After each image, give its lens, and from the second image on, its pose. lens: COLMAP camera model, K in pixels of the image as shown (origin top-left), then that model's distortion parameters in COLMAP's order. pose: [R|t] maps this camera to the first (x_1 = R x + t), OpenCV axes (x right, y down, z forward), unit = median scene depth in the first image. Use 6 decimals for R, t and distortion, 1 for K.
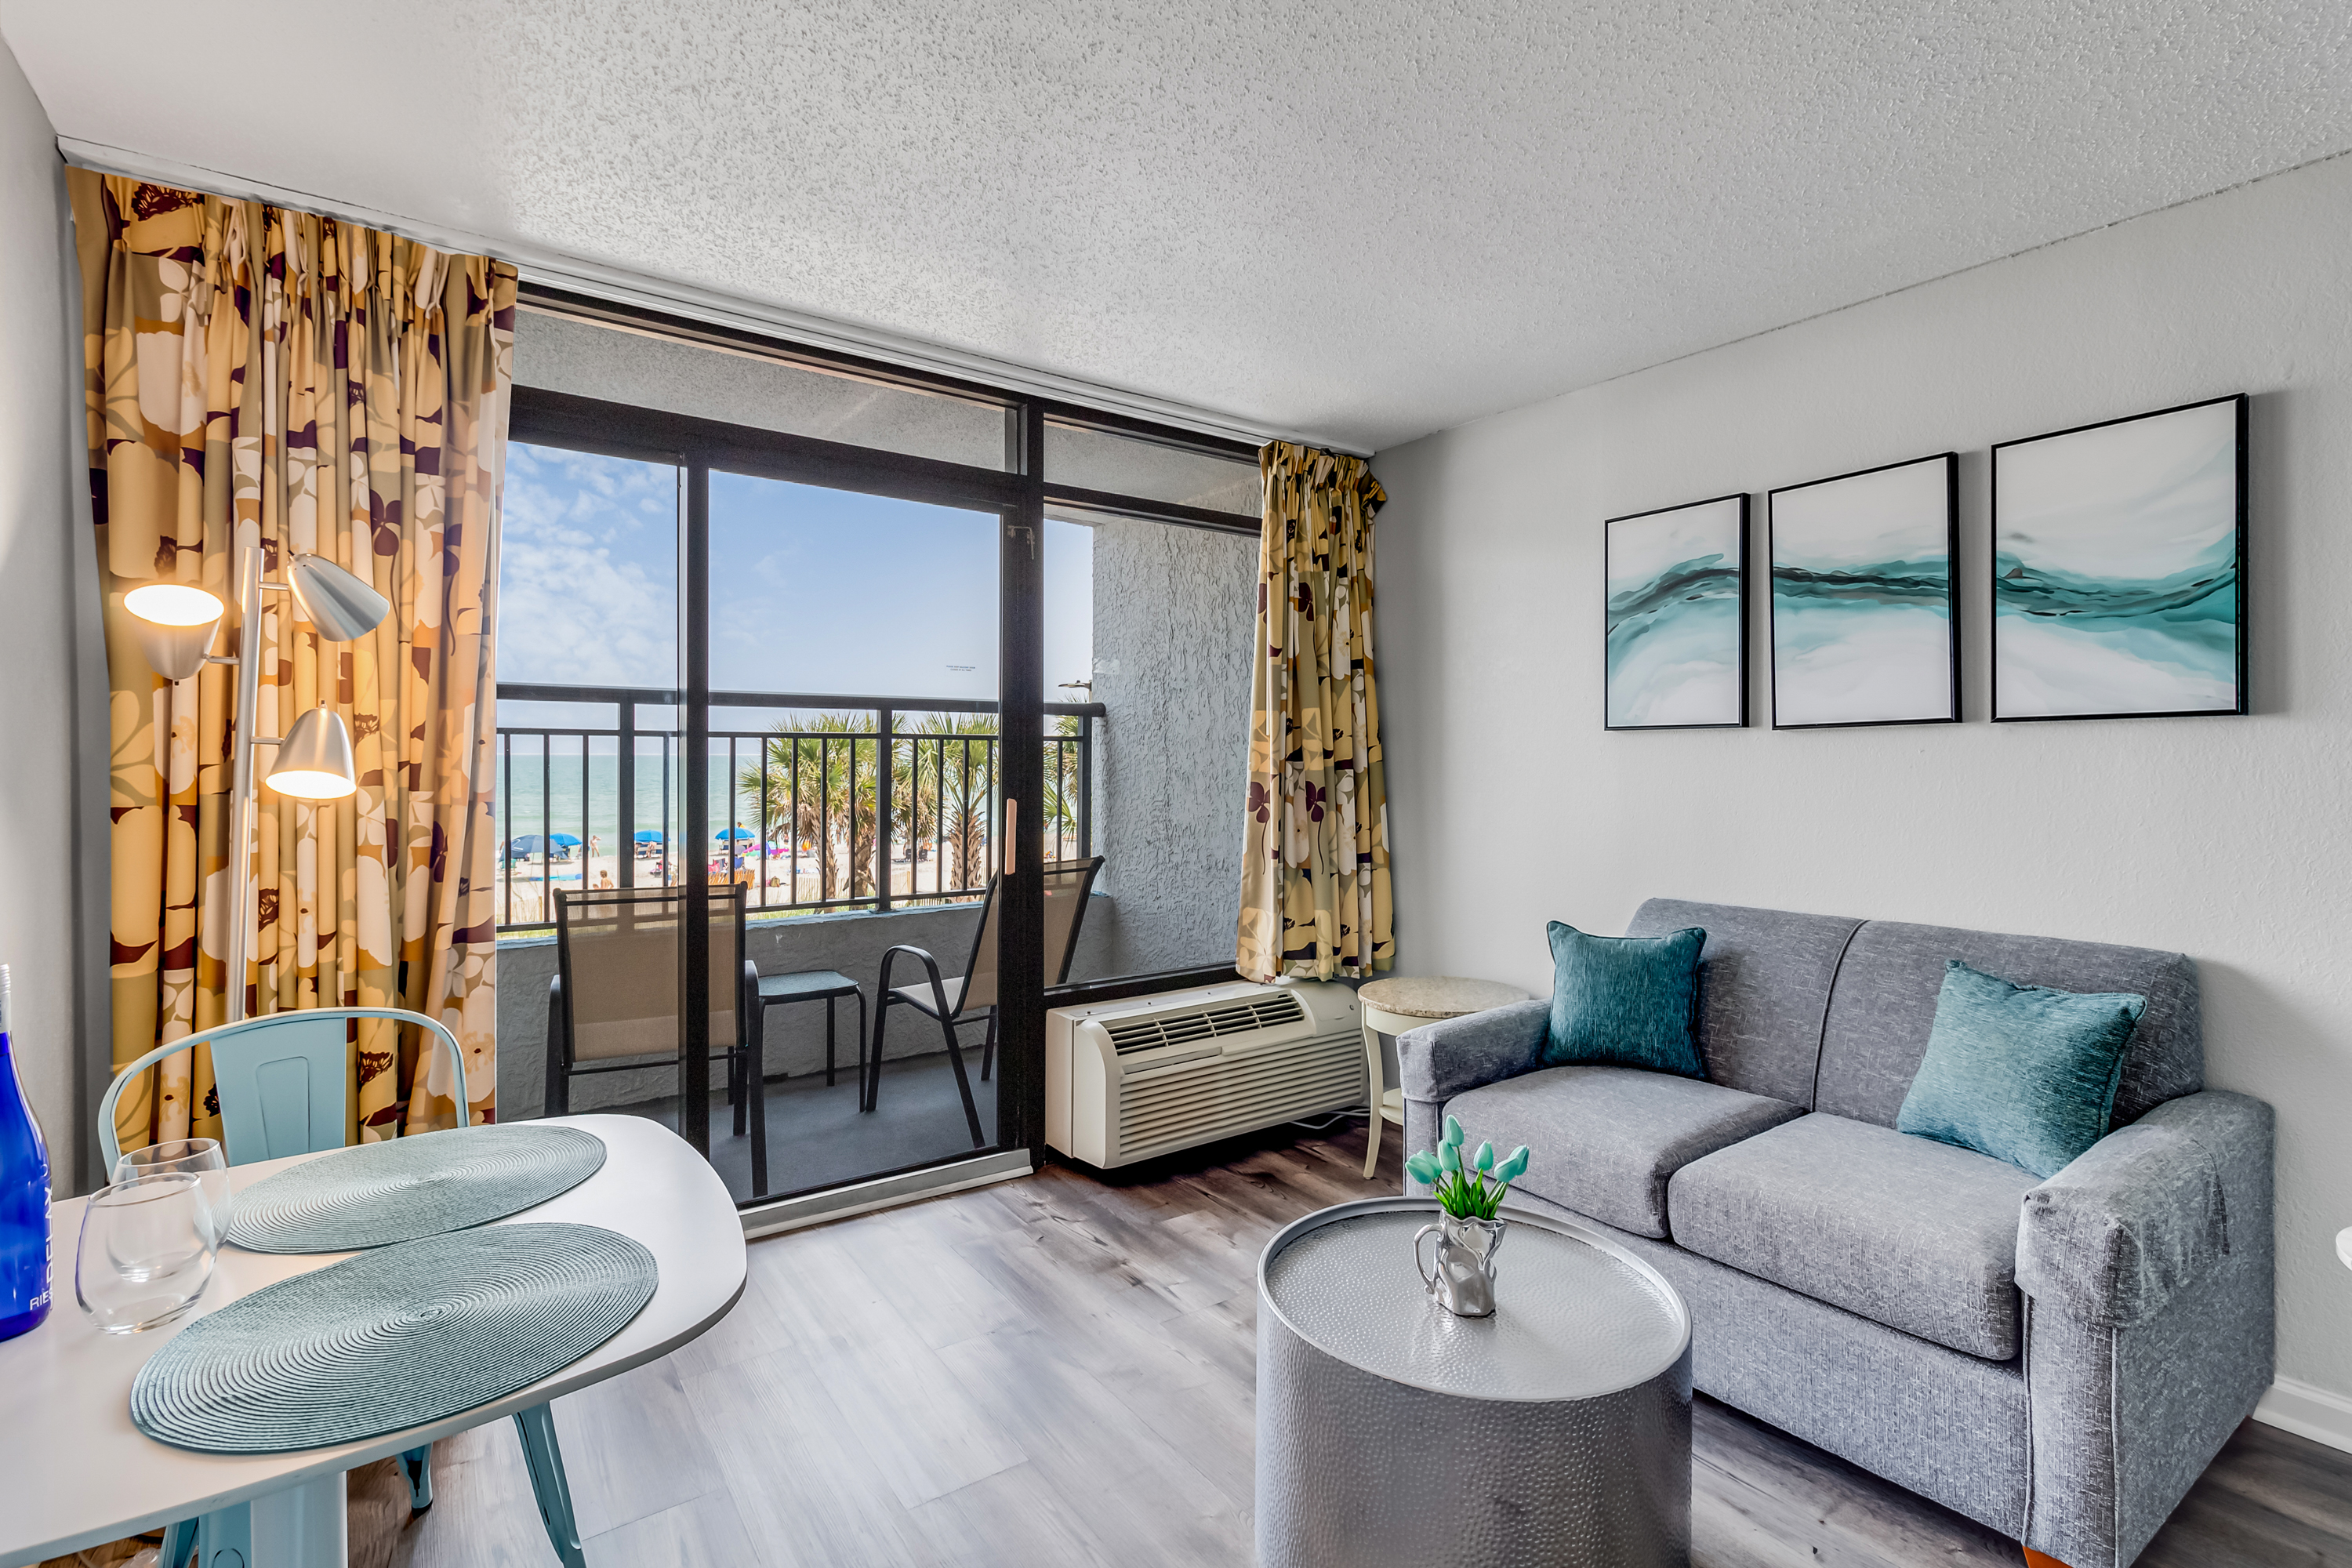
lens RADIAL K [[1087.4, 0, 1191.2], [0, 1087.4, 767.8], [0, 0, 1]] dist [0.003127, 0.000231]
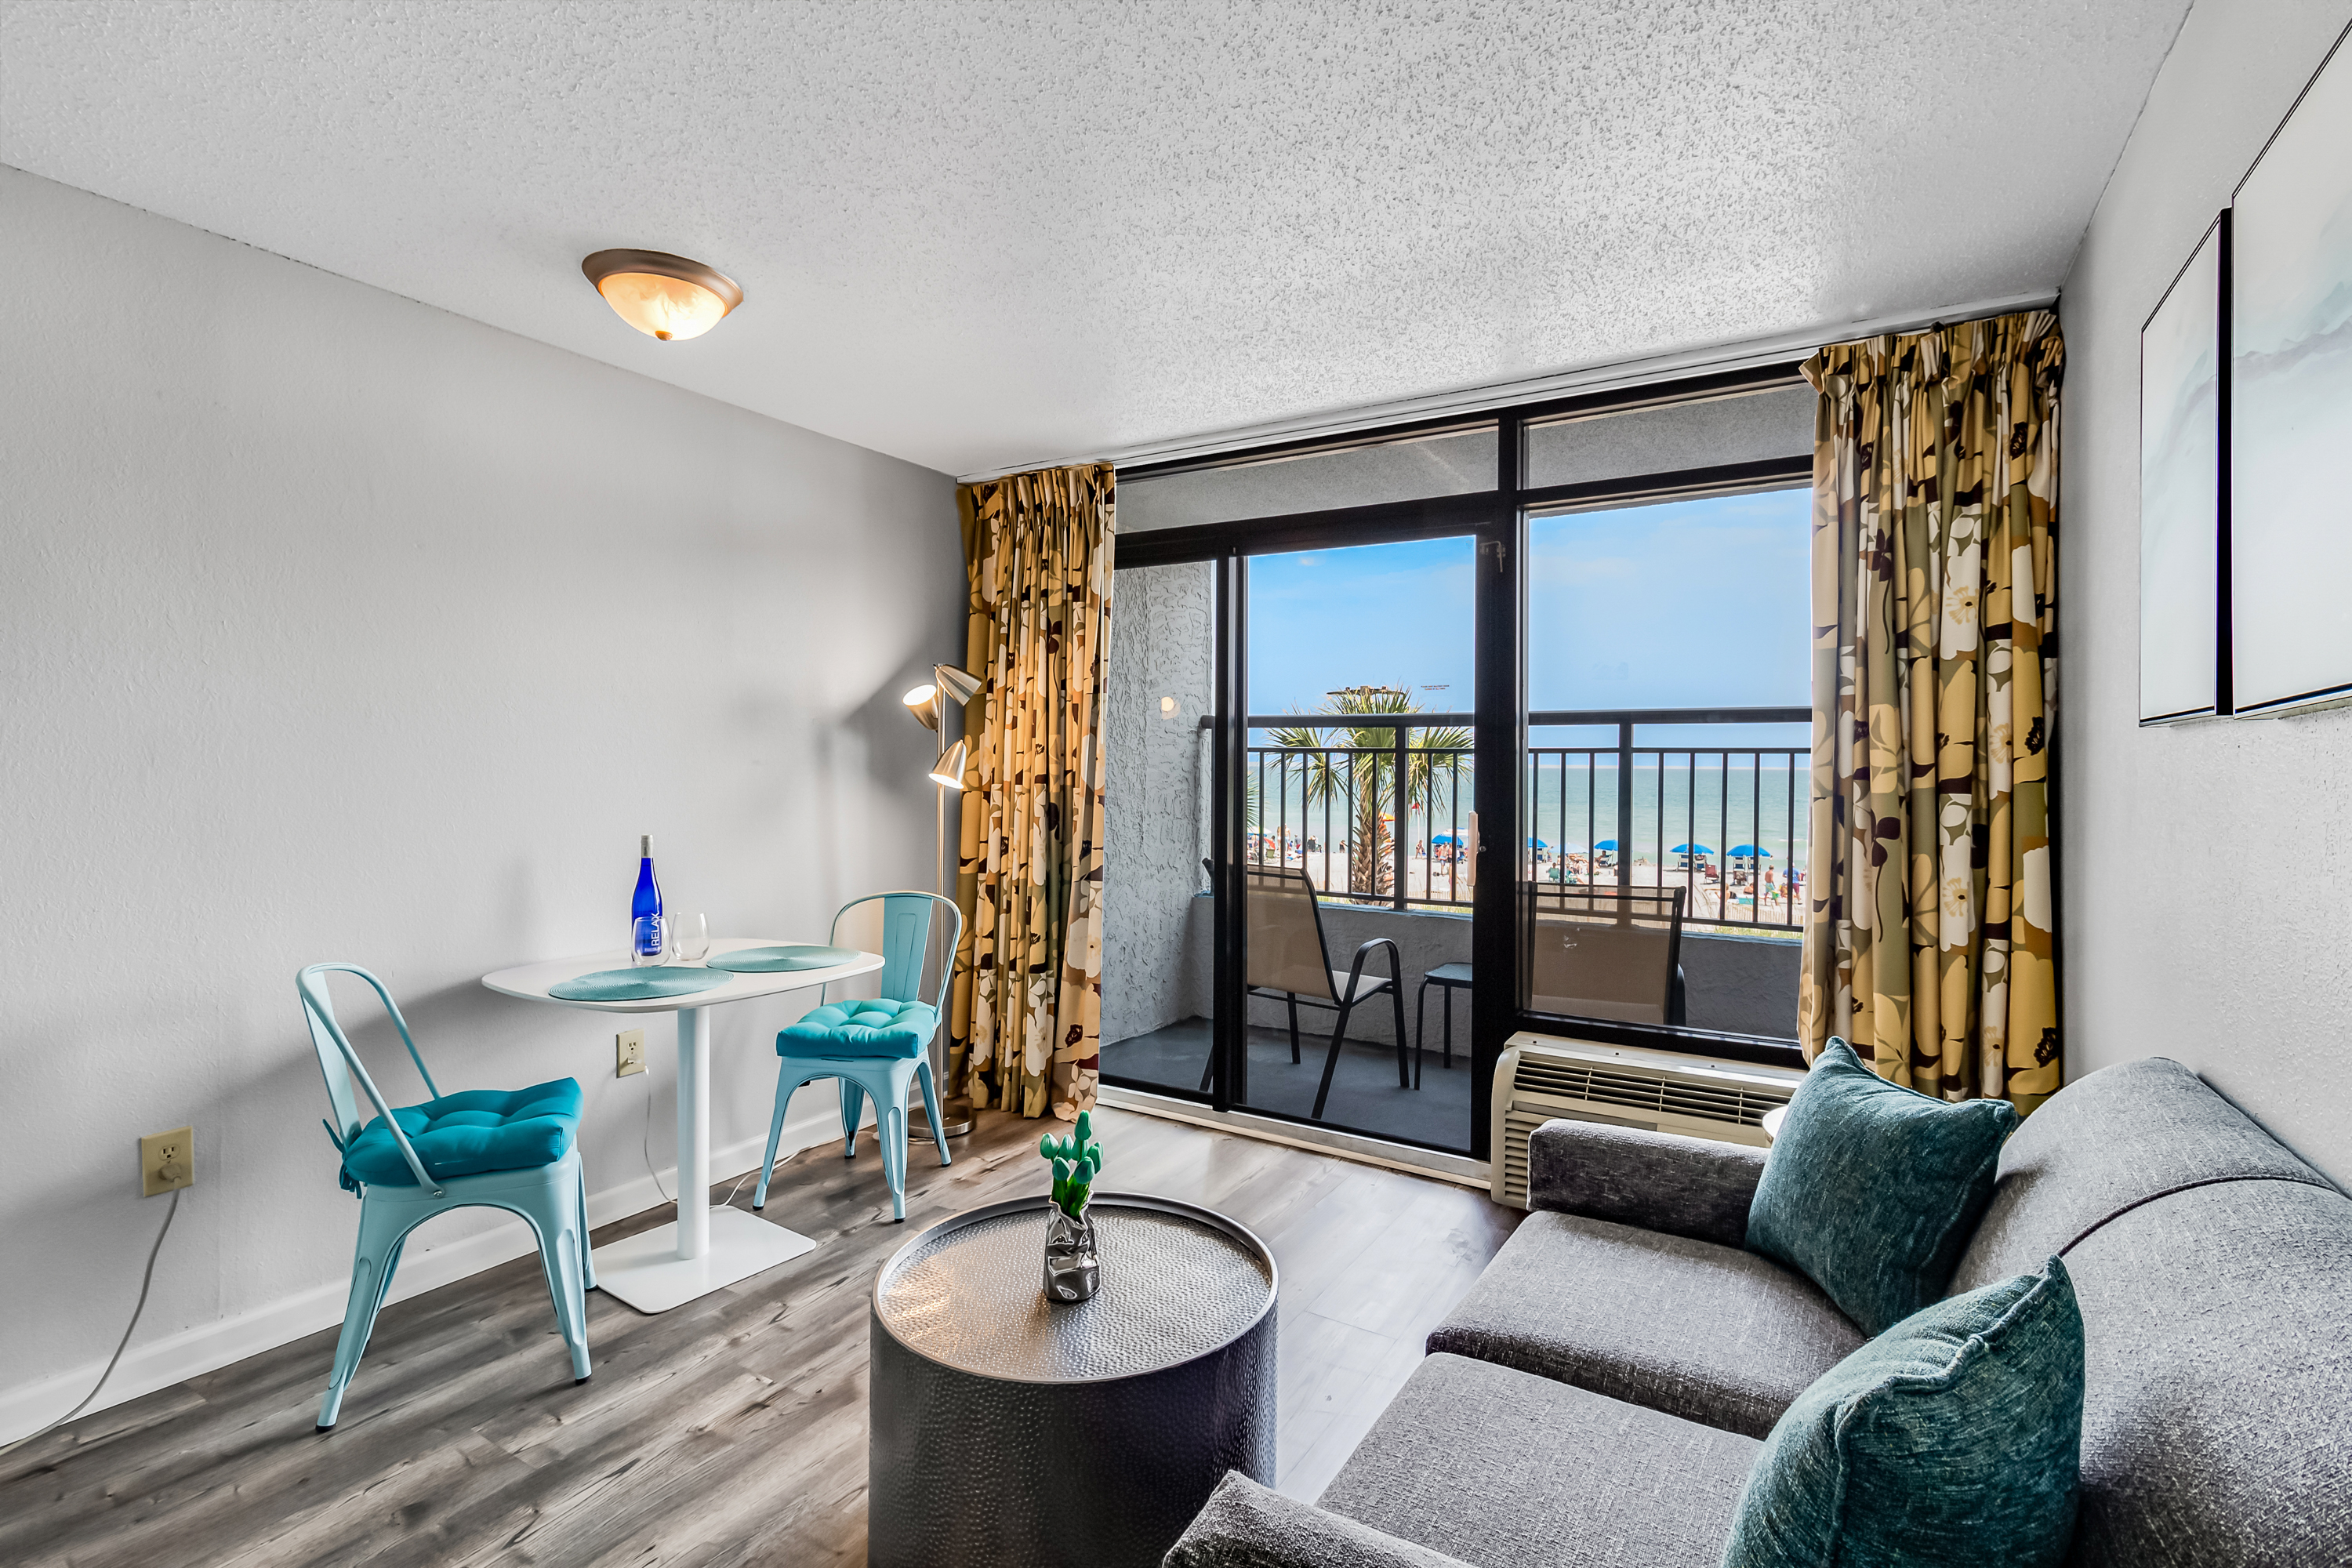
lens RADIAL K [[1081.4, 0, 1189.7], [0, 1081.4, 767.5], [0, 0, 1]] dist [0.001477, 0.000387]
pose [[0.393648, 0.002891, -0.919257, 0.902032], [-0.016030, 0.999865, -0.003720, -0.006784], [0.919122, 0.016200, 0.393641, 0.488139]]
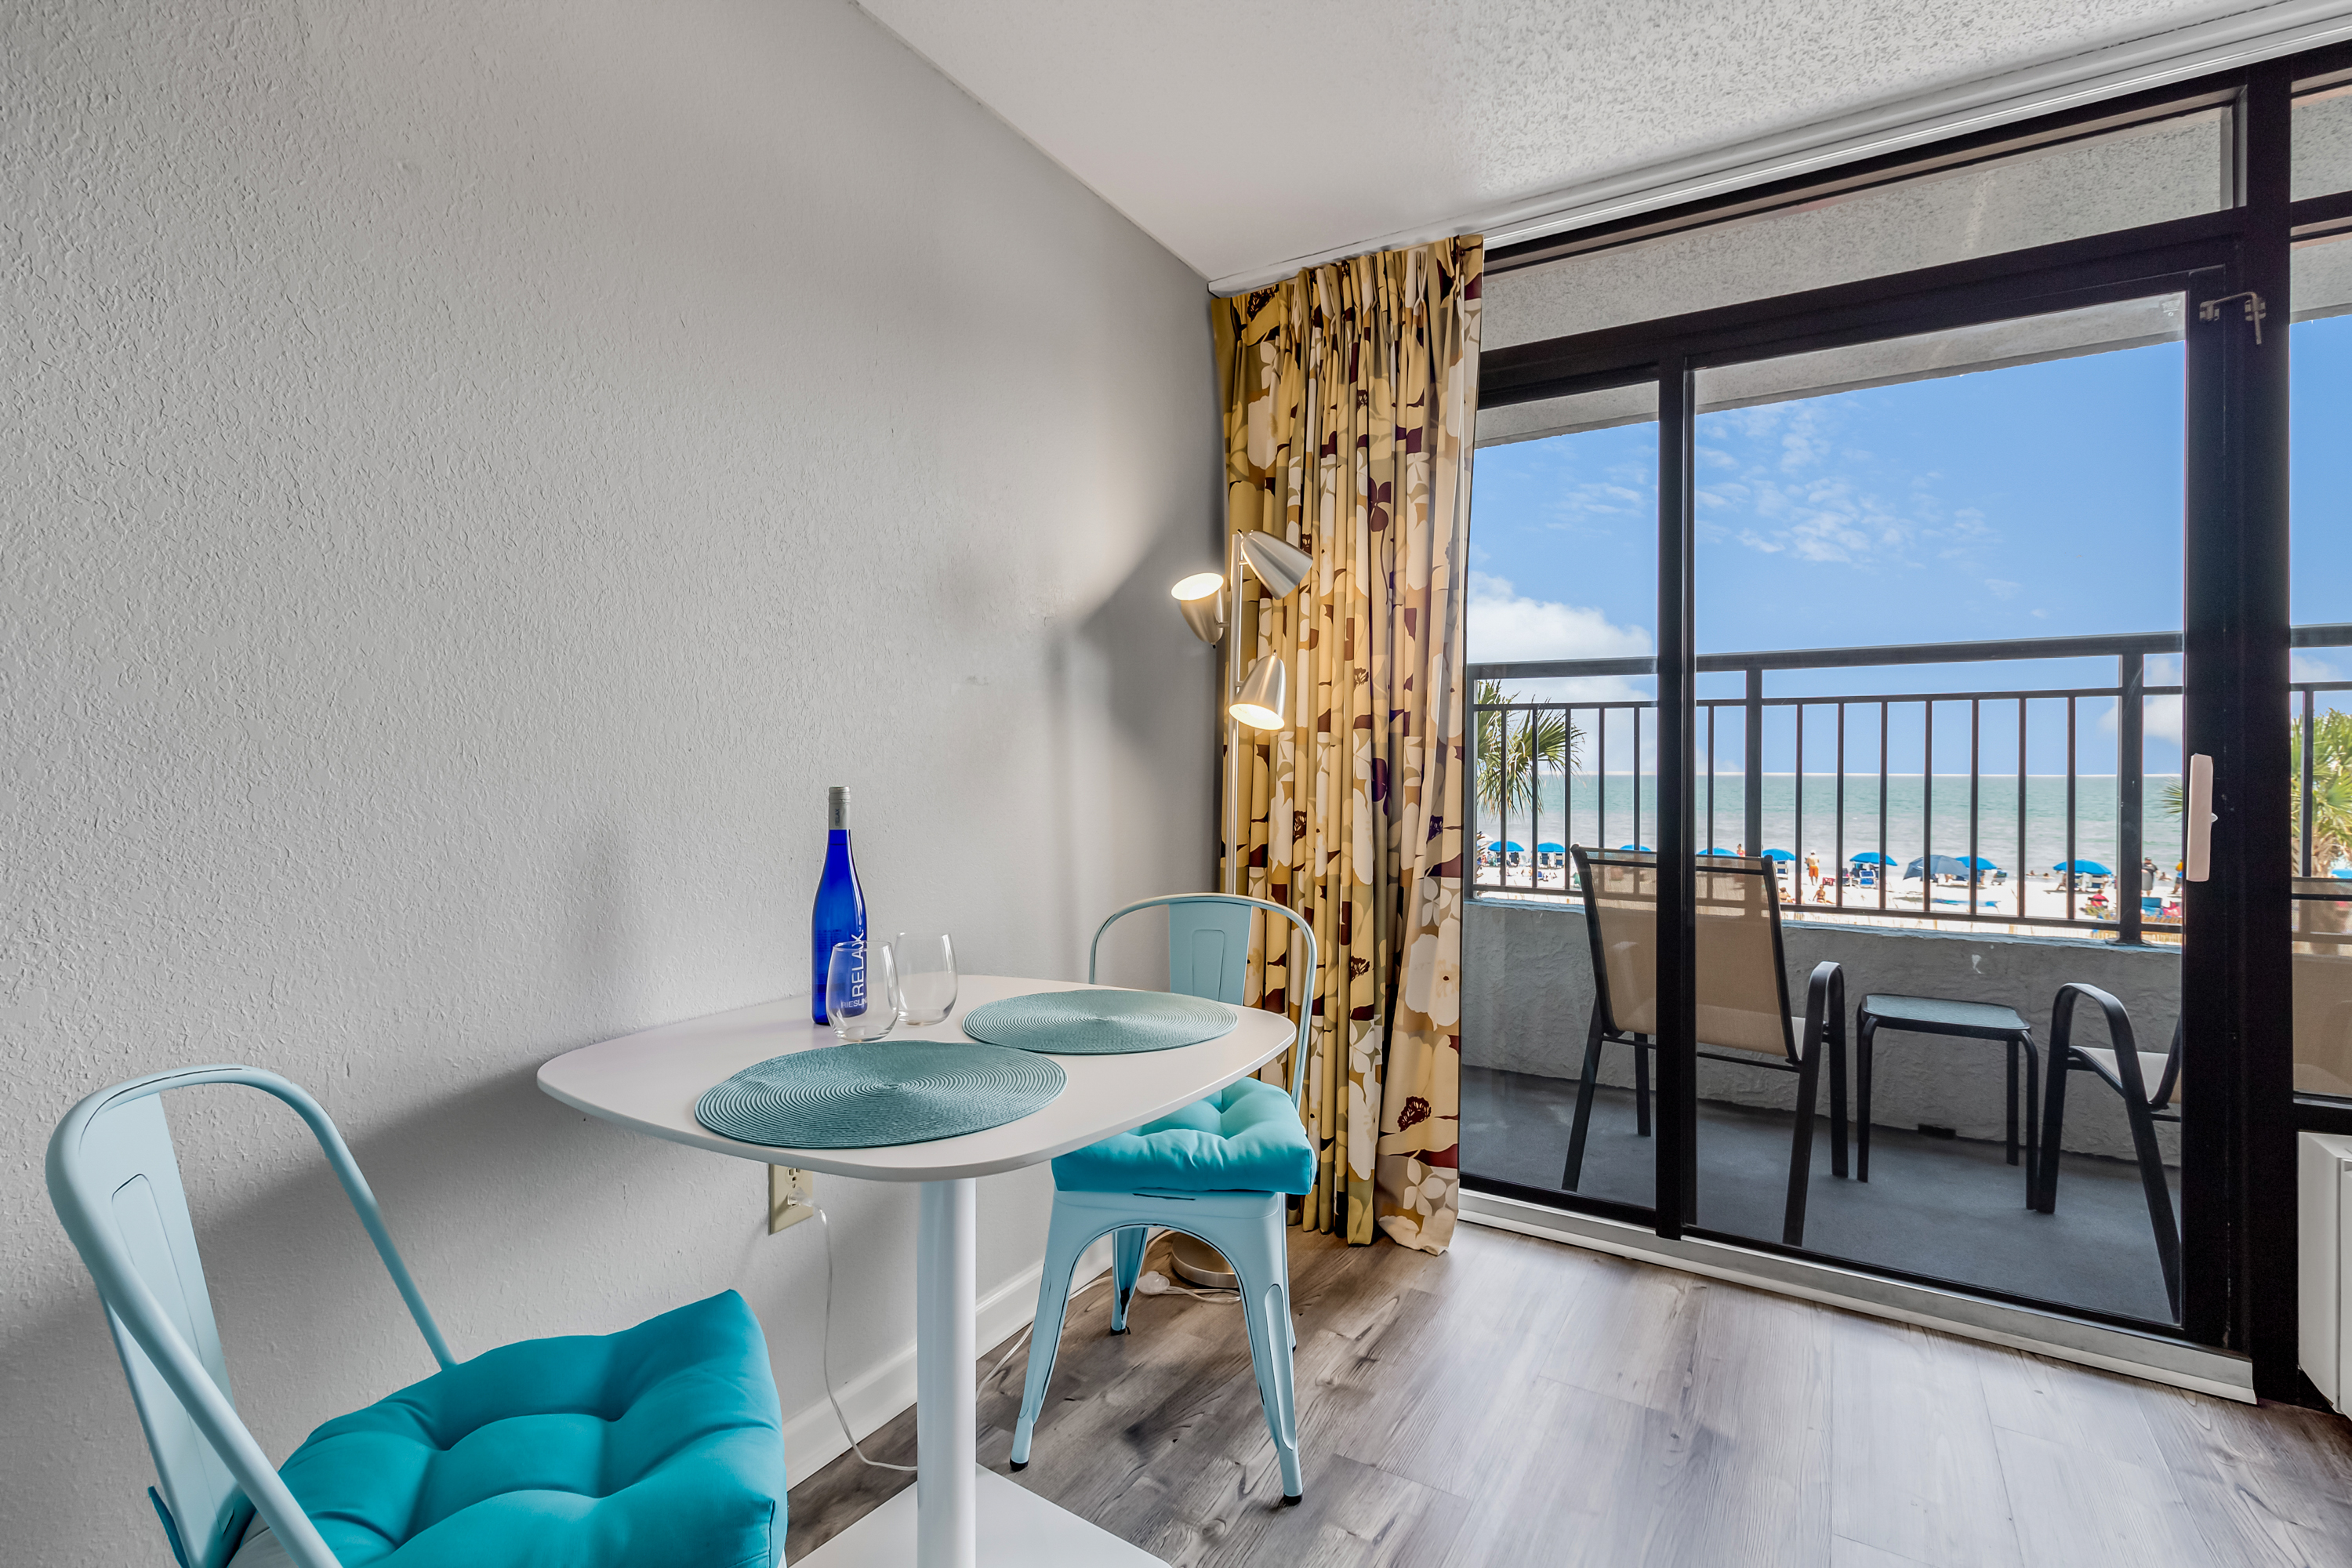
lens RADIAL K [[1081.4, 0, 1189.7], [0, 1081.4, 767.5], [0, 0, 1]] dist [0.001477, 0.000387]
pose [[0.394171, -0.004565, -0.919026, 0.223110], [-0.012808, 0.999863, -0.010460, 0.066810], [0.918948, 0.015894, 0.394058, 0.345472]]
